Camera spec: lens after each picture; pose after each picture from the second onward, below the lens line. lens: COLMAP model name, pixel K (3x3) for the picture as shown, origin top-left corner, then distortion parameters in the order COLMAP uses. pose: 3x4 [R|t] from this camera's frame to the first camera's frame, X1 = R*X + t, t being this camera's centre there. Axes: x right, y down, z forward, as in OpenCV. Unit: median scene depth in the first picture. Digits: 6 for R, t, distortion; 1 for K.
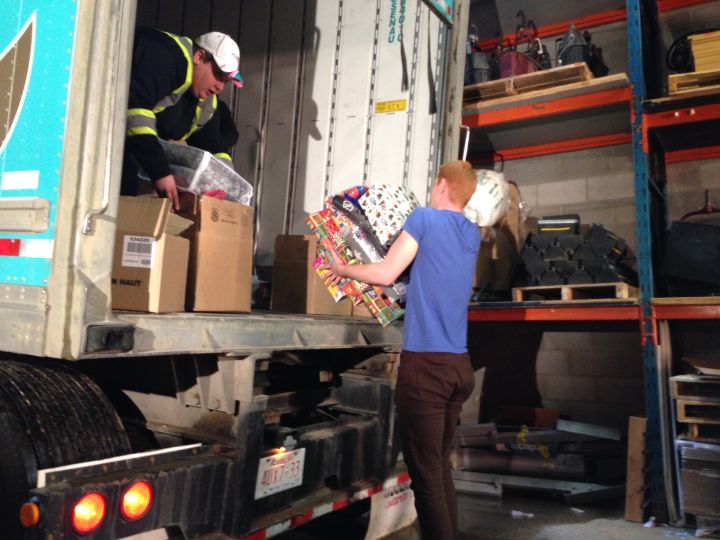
lens RADIAL K [[654.2, 0, 353.9], [0, 654.2, 270.7], [0, 0, 1]] dist [0.049495, 0.000000]
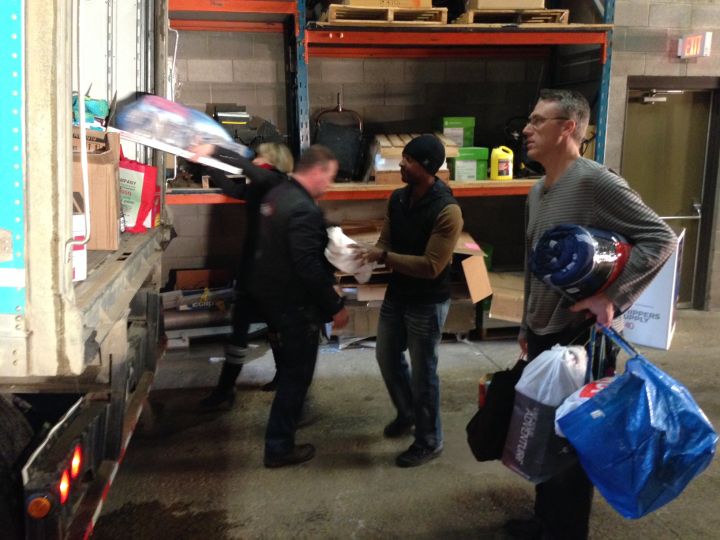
lens RADIAL K [[654.2, 0, 361.9], [0, 654.2, 277.0], [0, 0, 1]] dist [0.049495, 0.000000]
pose [[0.756798, -0.148765, 0.636495, -0.513175], [-0.054416, 0.956037, 0.288152, -0.259126], [-0.651380, -0.252708, 0.715431, -0.055791]]
